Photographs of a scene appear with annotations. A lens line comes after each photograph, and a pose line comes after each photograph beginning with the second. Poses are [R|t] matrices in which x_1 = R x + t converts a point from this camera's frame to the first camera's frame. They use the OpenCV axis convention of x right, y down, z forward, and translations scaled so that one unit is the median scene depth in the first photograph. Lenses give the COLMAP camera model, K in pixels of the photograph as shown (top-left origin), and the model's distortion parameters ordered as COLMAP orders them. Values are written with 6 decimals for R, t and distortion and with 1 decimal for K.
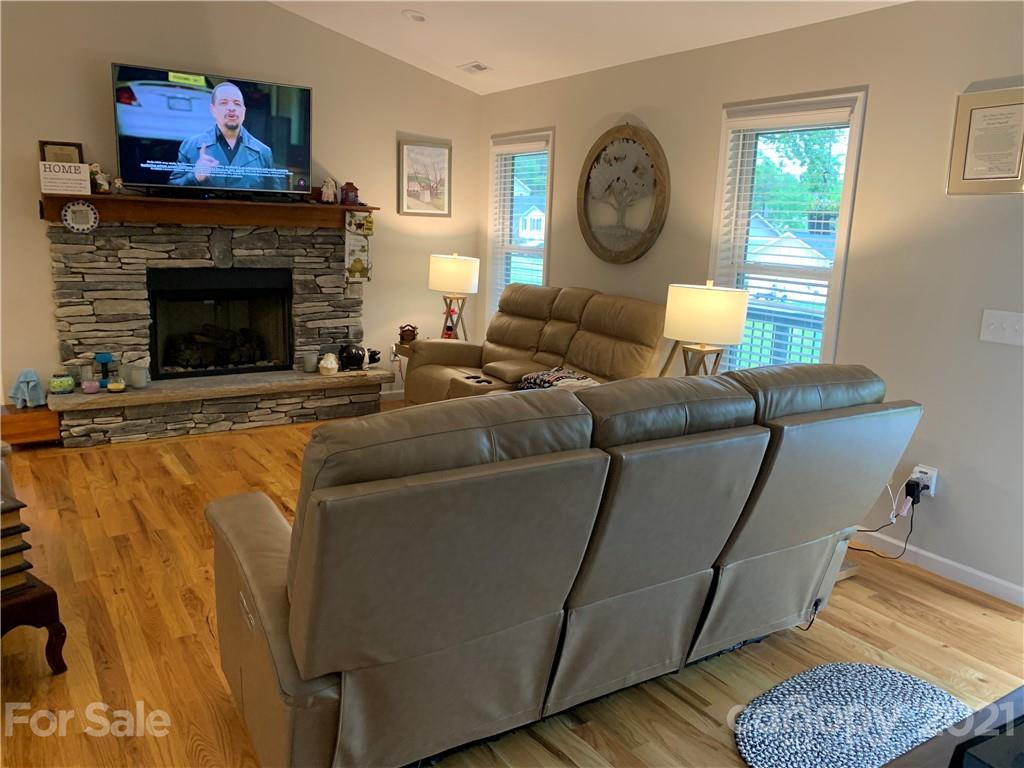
lens RADIAL K [[793.2, 0, 512.0], [0, 793.2, 384.0], [0, 0, 1]] dist [0.001610, -0.002537]
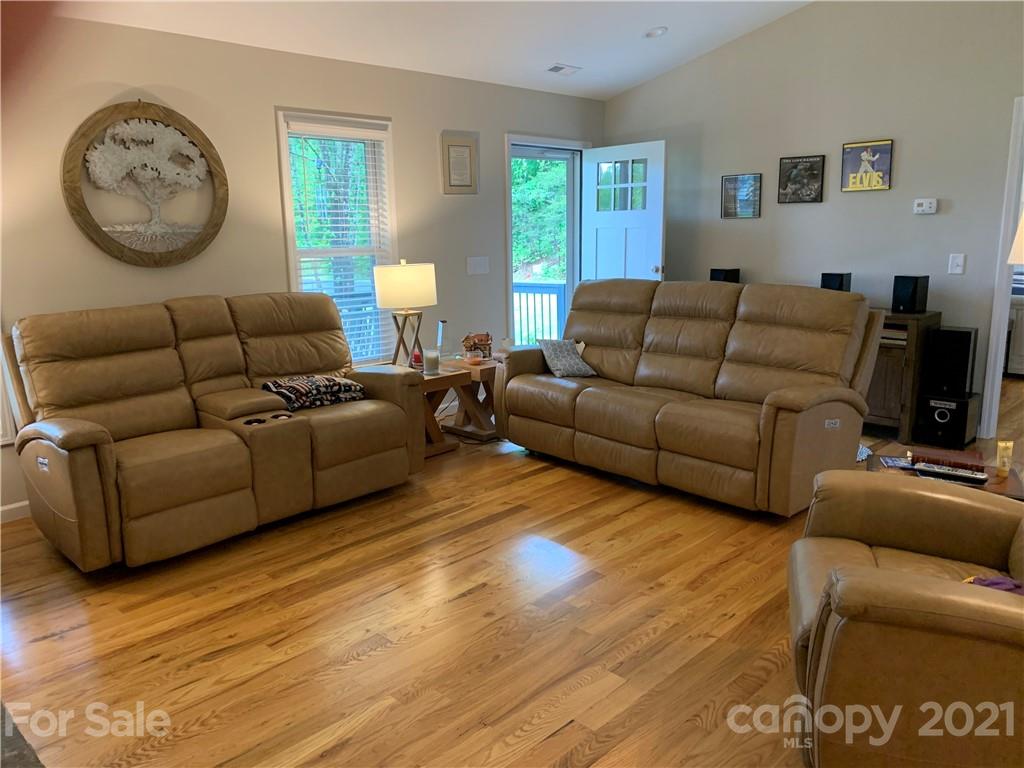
lens RADIAL K [[793.2, 0, 512.0], [0, 793.2, 384.0], [0, 0, 1]] dist [0.001610, -0.002537]
pose [[-0.224255, -0.230501, 0.946879, -0.836249], [0.201029, 0.939786, 0.276385, -0.207947], [-0.953571, 0.252331, -0.164415, 0.873780]]
